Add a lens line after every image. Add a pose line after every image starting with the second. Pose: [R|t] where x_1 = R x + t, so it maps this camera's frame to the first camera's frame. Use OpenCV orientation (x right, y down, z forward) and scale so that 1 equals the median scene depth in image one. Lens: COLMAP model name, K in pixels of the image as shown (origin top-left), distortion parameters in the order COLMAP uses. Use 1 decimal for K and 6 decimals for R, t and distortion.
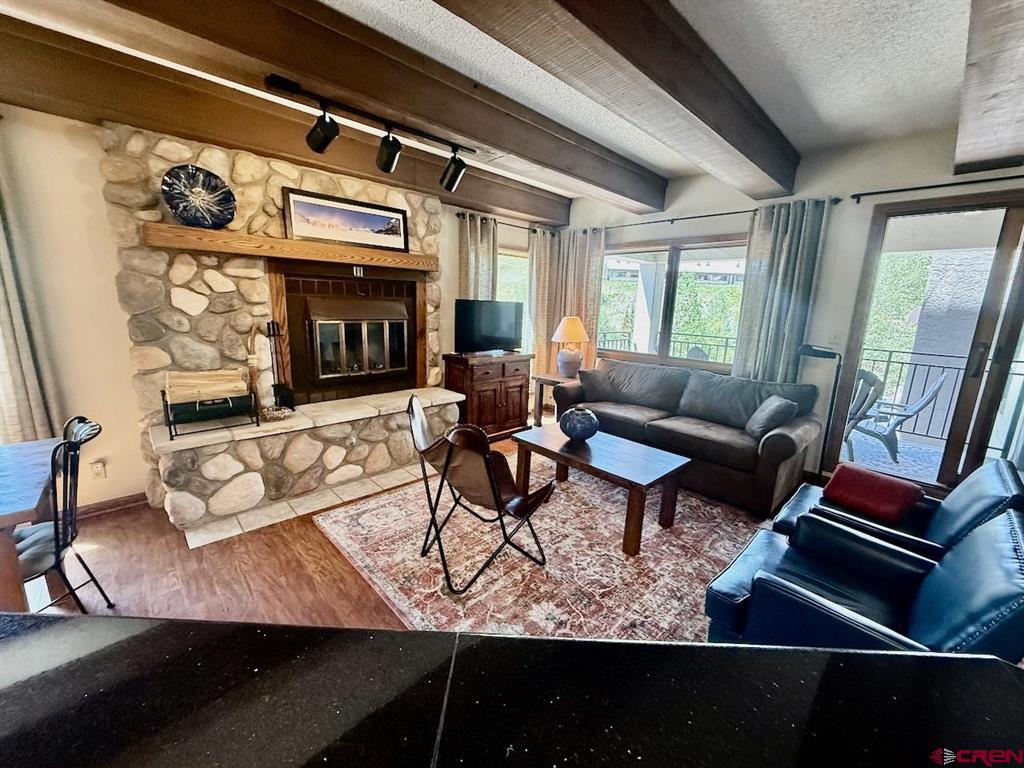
lens RADIAL K [[405.8, 0, 510.6], [0, 405.8, 384.8], [0, 0, 1]] dist [-0.001337, 0.000004]
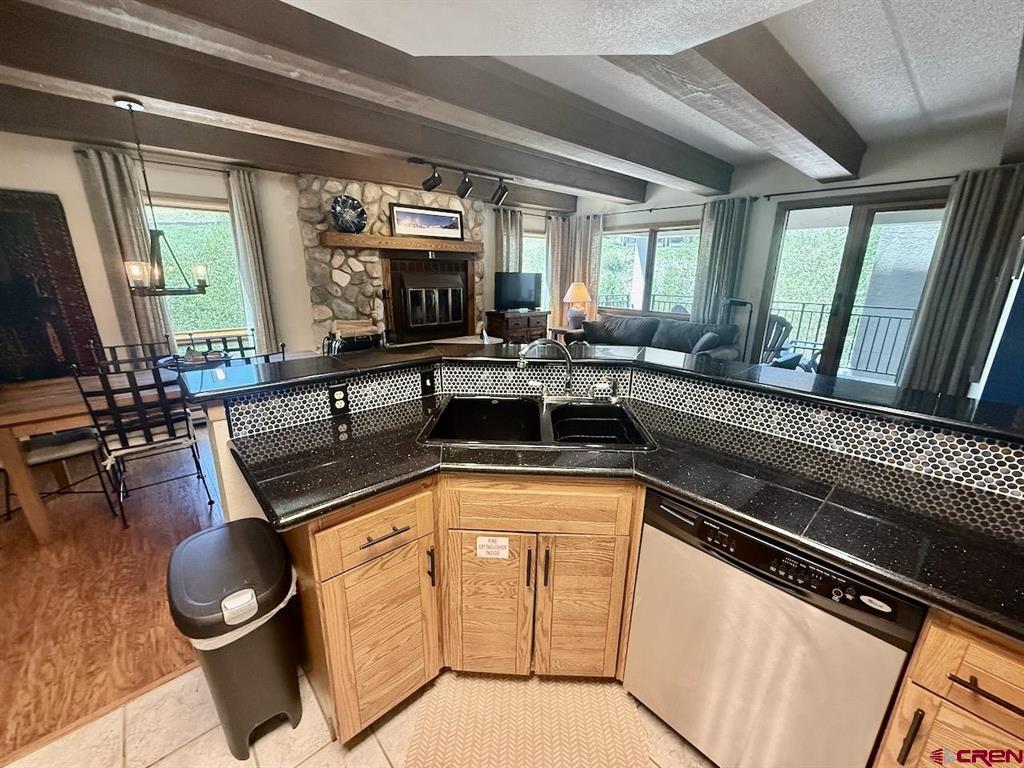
lens RADIAL K [[405.8, 0, 510.1], [0, 405.8, 383.8], [0, 0, 1]] dist [-0.001337, 0.000004]
pose [[0.999086, -0.011337, -0.041225, -0.035293], [0.014232, 0.997401, 0.070628, 0.103339], [0.040317, -0.071150, 0.996650, -0.568569]]
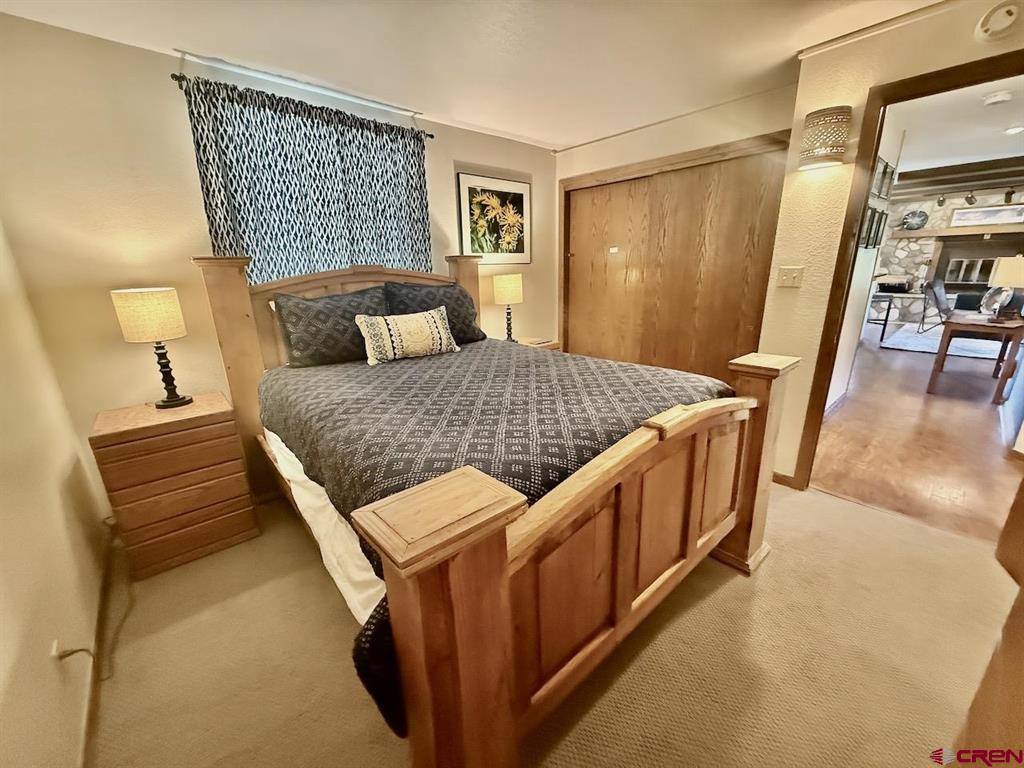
lens RADIAL K [[405.8, 0, 503.8], [0, 405.8, 384.5], [0, 0, 1]] dist [-0.001337, 0.000004]
pose [[-0.066877, 0.257230, -0.964033, 2.437317], [-0.172814, 0.948607, 0.265103, 0.412047], [0.982682, 0.184327, -0.018987, -1.615785]]
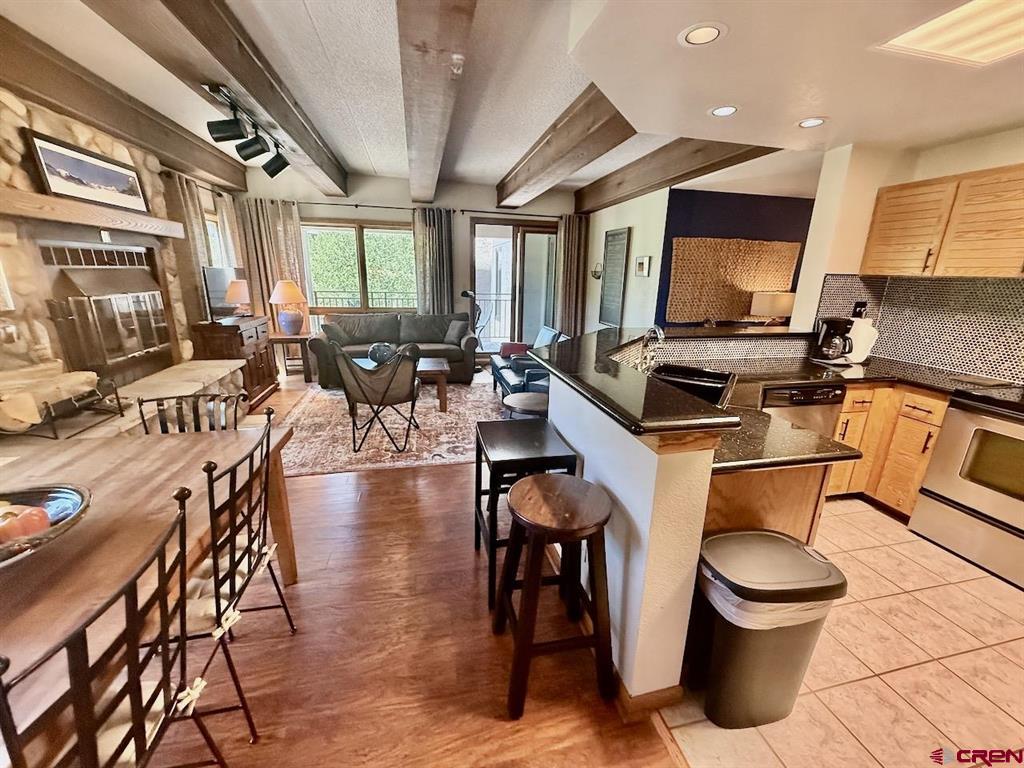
lens RADIAL K [[405.8, 0, 512.5], [0, 405.8, 382.7], [0, 0, 1]] dist [-0.001337, 0.000004]
pose [[0.518441, -0.243128, 0.819822, -0.778106], [0.163239, 0.969237, 0.184209, 0.003786], [-0.839388, 0.038325, 0.542180, -0.196245]]
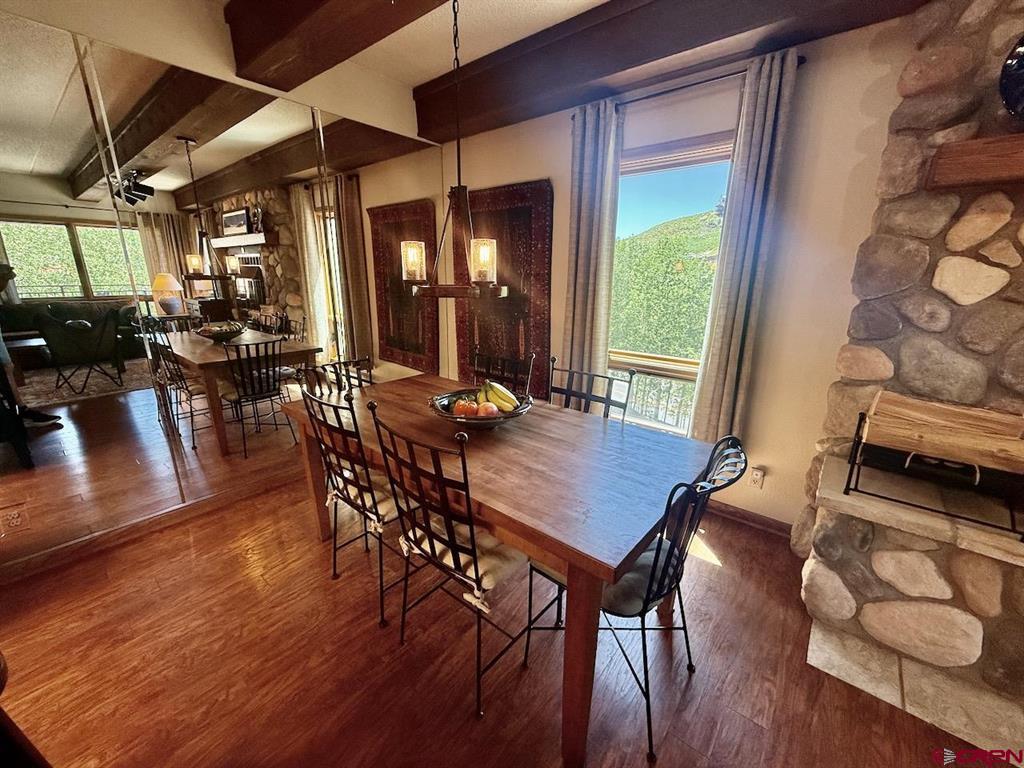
lens RADIAL K [[405.8, 0, 510.5], [0, 405.8, 384.8], [0, 0, 1]] dist [-0.001337, 0.000004]
pose [[0.110752, 0.237964, -0.964939, -0.240832], [-0.200450, 0.956307, 0.212828, -0.049334], [0.973424, 0.169851, 0.153613, 0.269419]]
